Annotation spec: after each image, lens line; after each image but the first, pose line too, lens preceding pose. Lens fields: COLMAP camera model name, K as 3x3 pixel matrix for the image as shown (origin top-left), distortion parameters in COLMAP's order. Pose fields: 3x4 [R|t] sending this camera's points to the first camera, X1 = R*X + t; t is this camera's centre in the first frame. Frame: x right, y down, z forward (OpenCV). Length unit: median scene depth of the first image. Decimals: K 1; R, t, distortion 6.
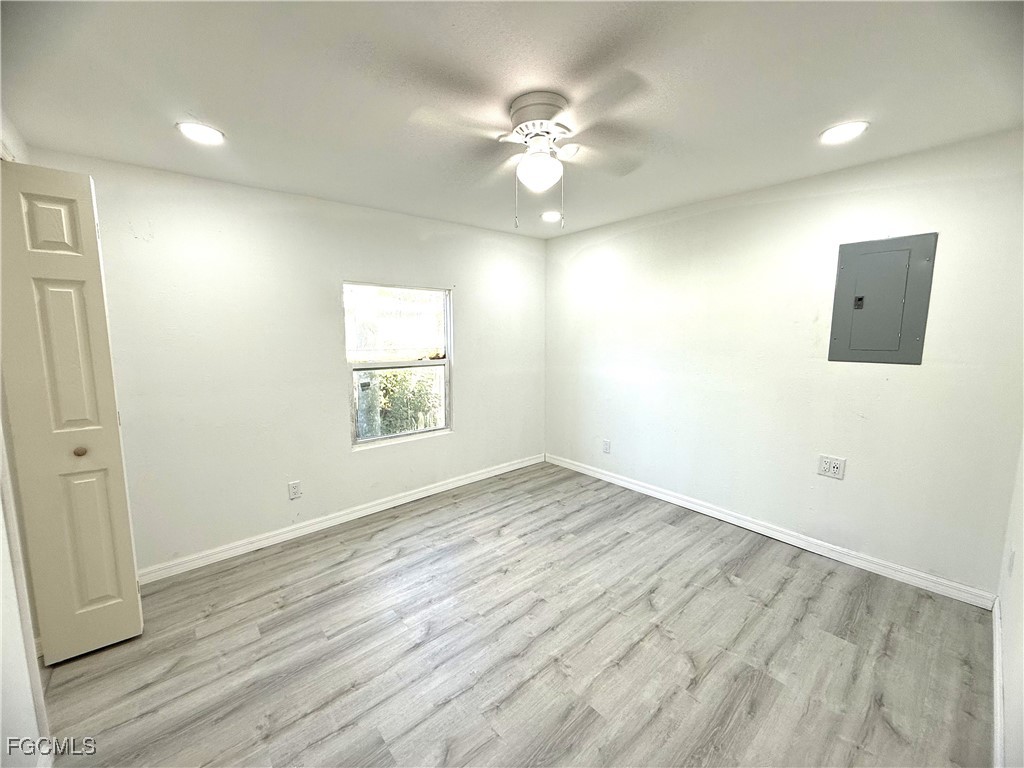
lens RADIAL K [[407.5, 0, 515.3], [0, 407.5, 378.0], [0, 0, 1]] dist [-0.001048, 0.000281]
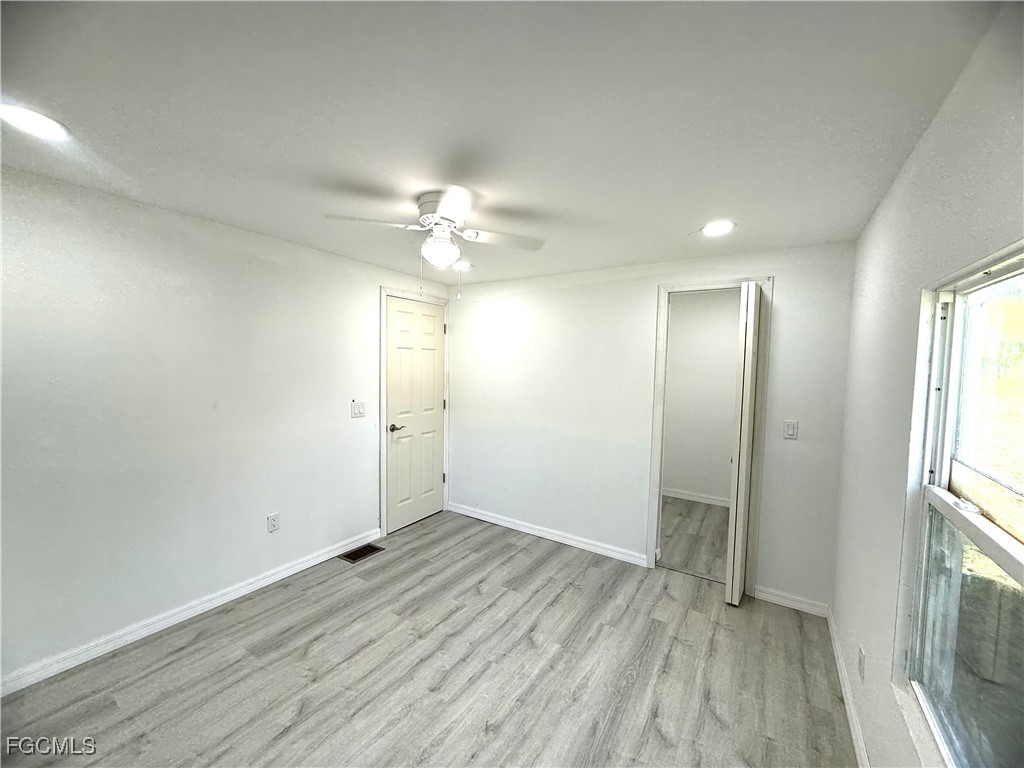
lens RADIAL K [[407.5, 0, 509.5], [0, 407.5, 383.2], [0, 0, 1]] dist [-0.001048, 0.000281]
pose [[-0.960738, 0.000300, -0.277456, 0.146867], [-0.047148, 0.985279, 0.164322, -0.252586], [0.273421, 0.170952, -0.946581, 1.706487]]
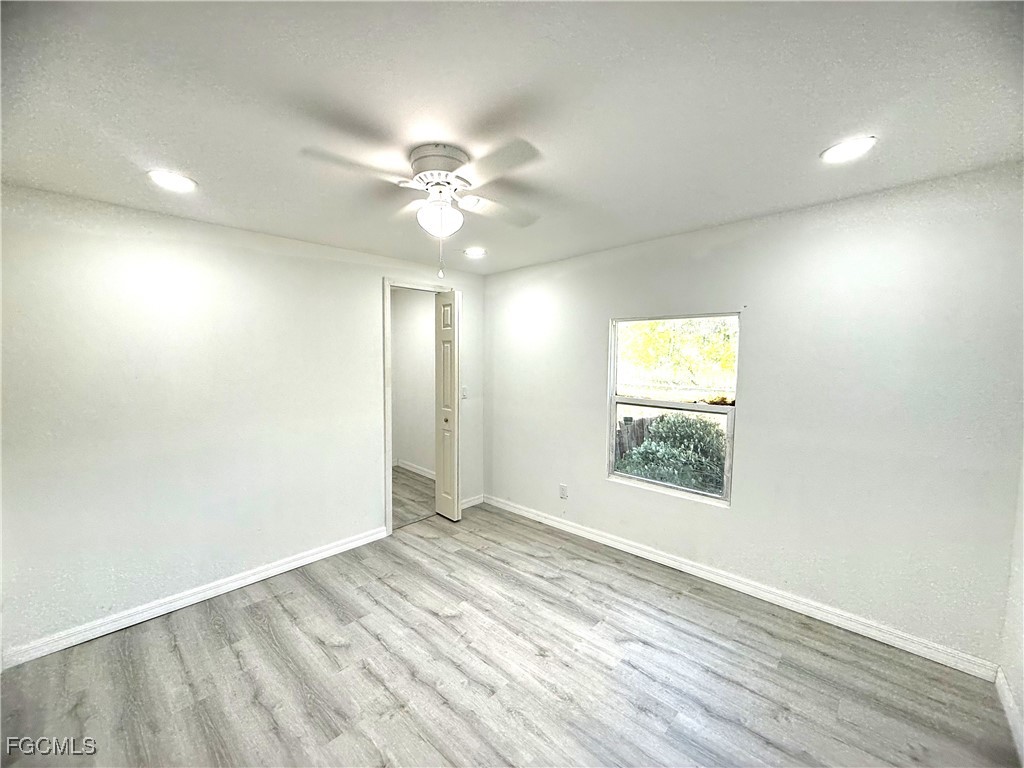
lens RADIAL K [[407.5, 0, 507.4], [0, 407.5, 378.8], [0, 0, 1]] dist [-0.001048, 0.000281]
pose [[0.093841, 0.060463, -0.993750, 0.838224], [-0.116560, 0.991957, 0.049347, -0.137787], [0.988740, 0.111200, 0.100134, 0.843934]]
